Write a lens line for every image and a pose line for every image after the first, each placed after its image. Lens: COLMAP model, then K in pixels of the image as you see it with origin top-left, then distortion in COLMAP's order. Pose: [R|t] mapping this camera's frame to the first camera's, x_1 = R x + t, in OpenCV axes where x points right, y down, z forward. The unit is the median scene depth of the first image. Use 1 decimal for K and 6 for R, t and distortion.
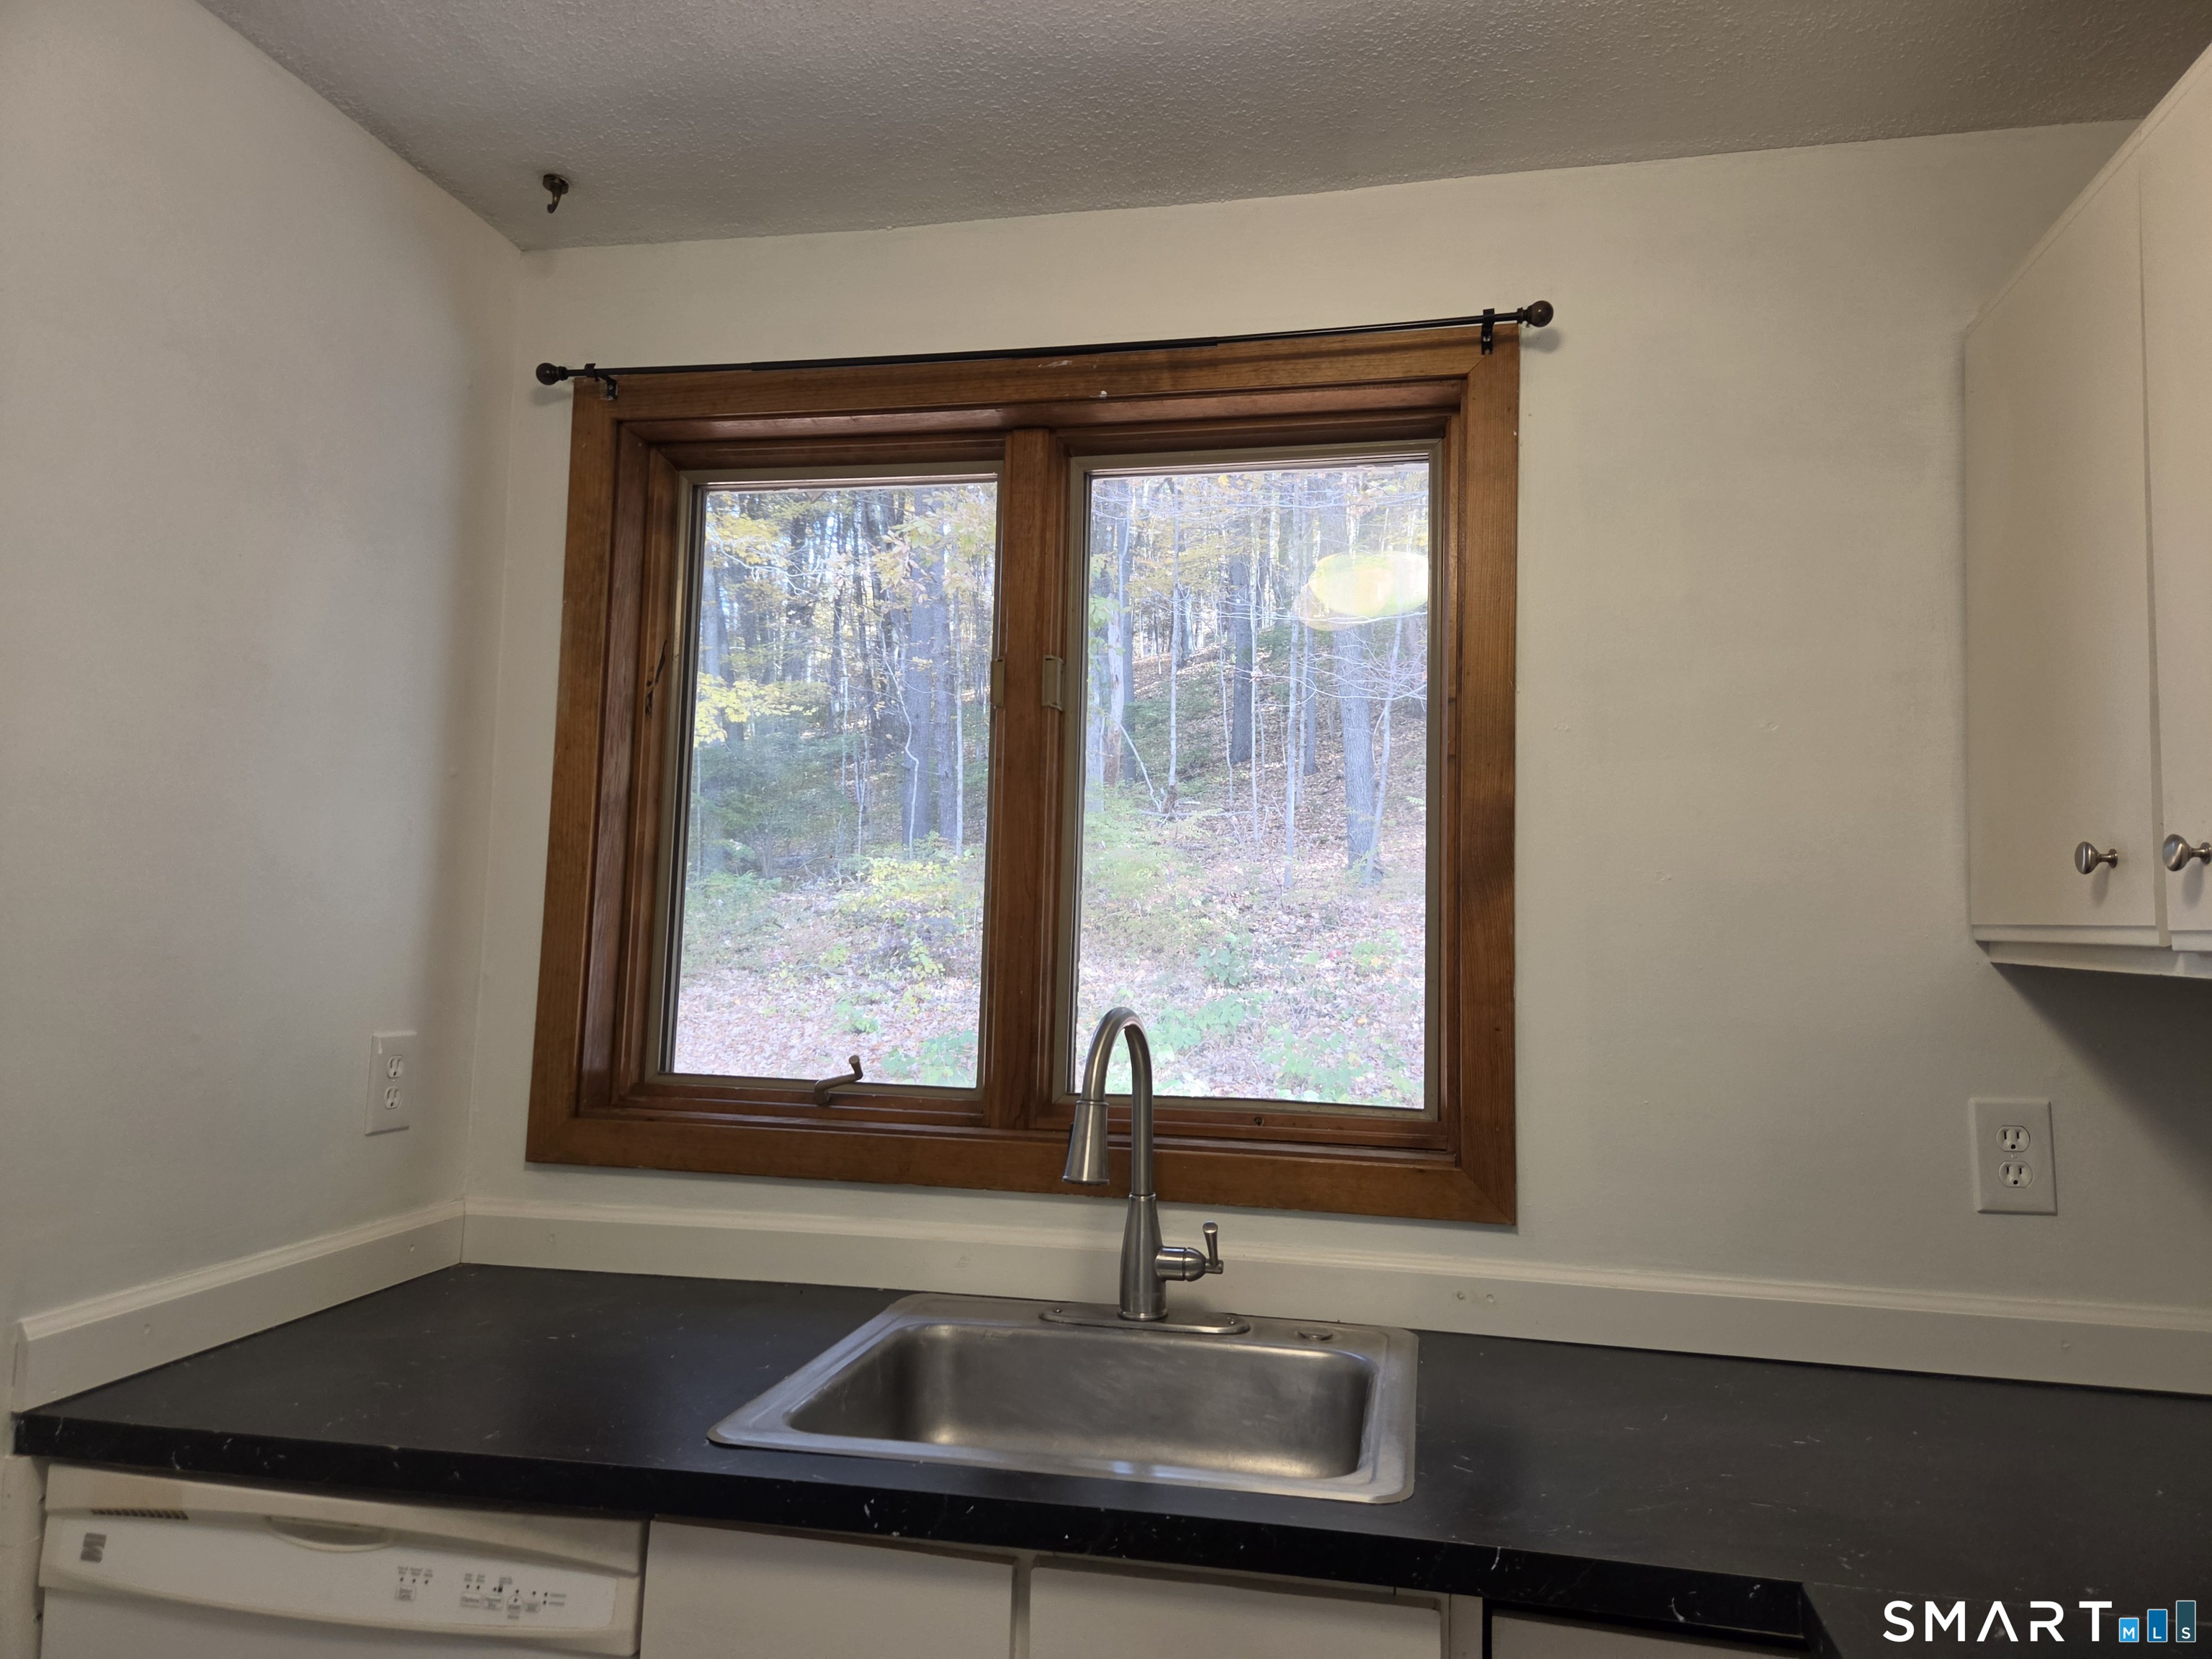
lens RADIAL K [[1499.1, 0, 1111.5], [0, 1499.1, 821.1], [0, 0, 1]] dist [0.084201, -0.069718]
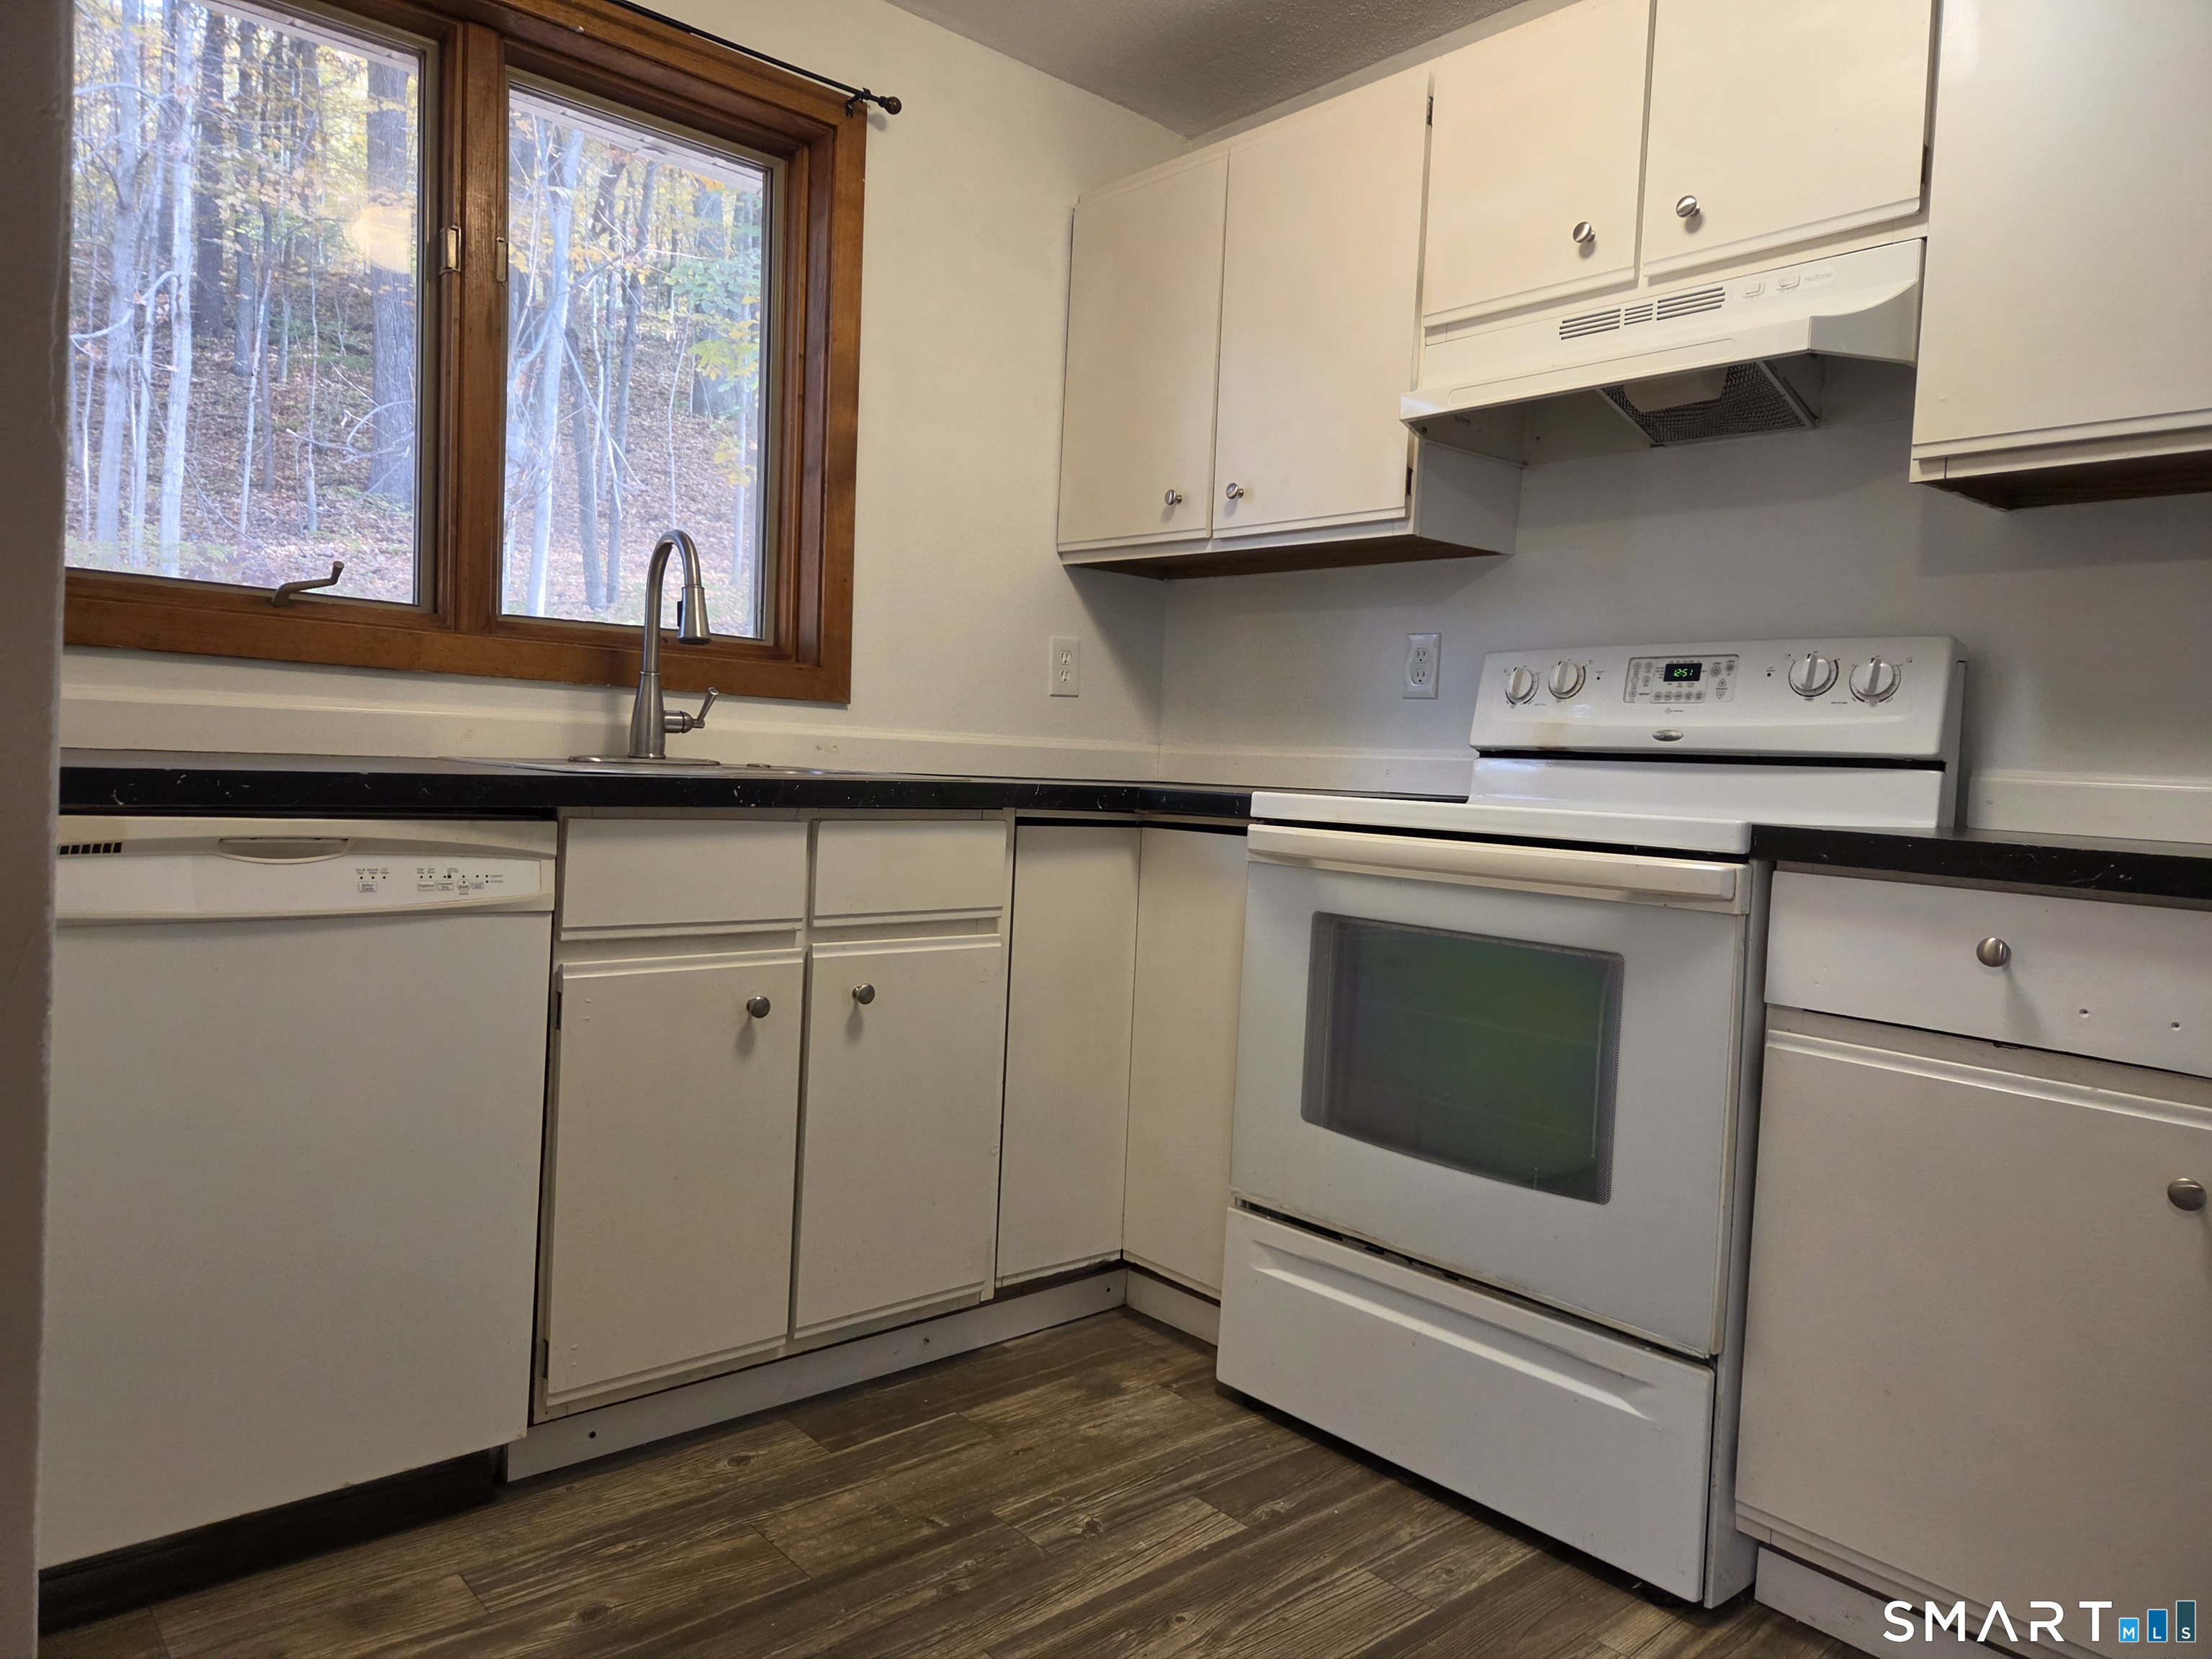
lens RADIAL K [[1485.2, 0, 1122.5], [0, 1485.2, 828.2], [0, 0, 1]] dist [0.069225, -0.056968]
pose [[0.593383, -0.032600, 0.804260, -0.862759], [-0.092985, 0.989714, 0.108721, 0.207358], [-0.799532, -0.139297, 0.584248, -0.173606]]
